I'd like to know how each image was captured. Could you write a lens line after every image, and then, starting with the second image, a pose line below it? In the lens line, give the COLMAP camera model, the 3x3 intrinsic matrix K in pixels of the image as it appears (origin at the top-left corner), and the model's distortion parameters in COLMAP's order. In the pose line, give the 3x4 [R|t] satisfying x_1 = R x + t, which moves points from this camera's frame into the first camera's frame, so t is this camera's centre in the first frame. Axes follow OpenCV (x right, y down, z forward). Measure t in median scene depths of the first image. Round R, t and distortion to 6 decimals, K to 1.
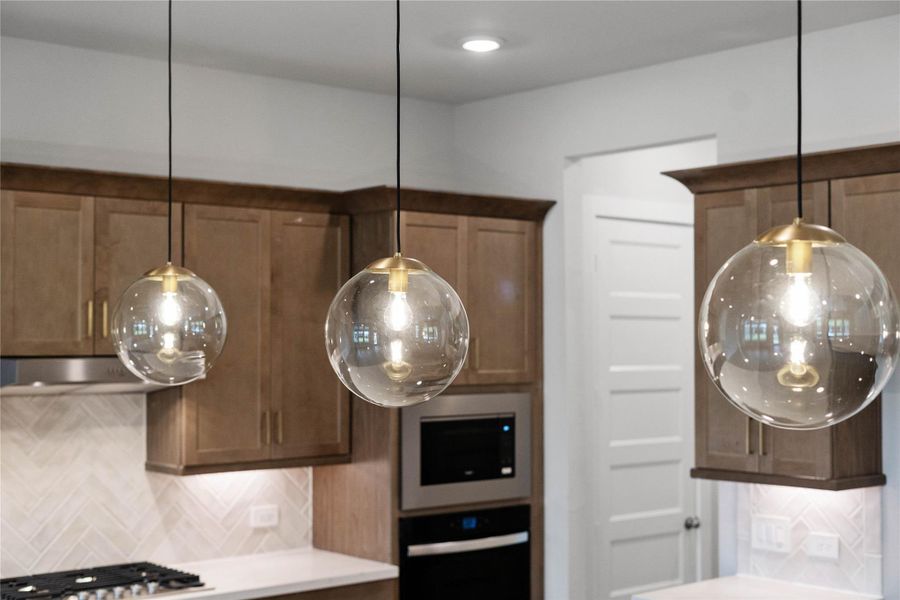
lens RADIAL K [[1344.5, 0, 449.6], [0, 1344.5, 321.4], [0, 0, 1]] dist [0.003860, -0.013428]
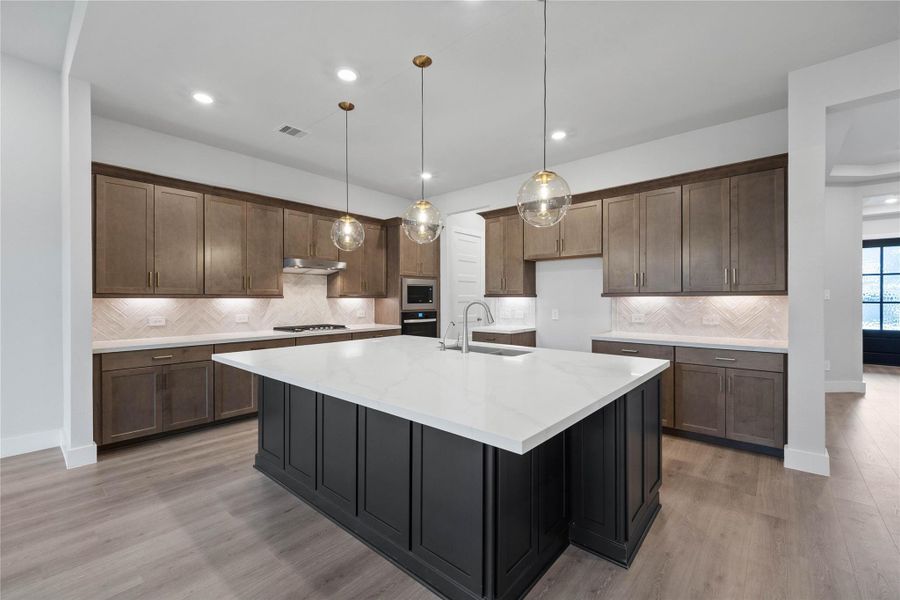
lens RADIAL K [[381.6, 0, 450.0], [0, 381.6, 300.0], [0, 0, 1]] dist [0.033238, -0.000063]
pose [[0.989267, 0.002160, 0.146100, -0.058105], [-0.004412, 0.999876, 0.015087, 0.099112], [-0.146049, -0.015569, 0.989155, -0.009078]]
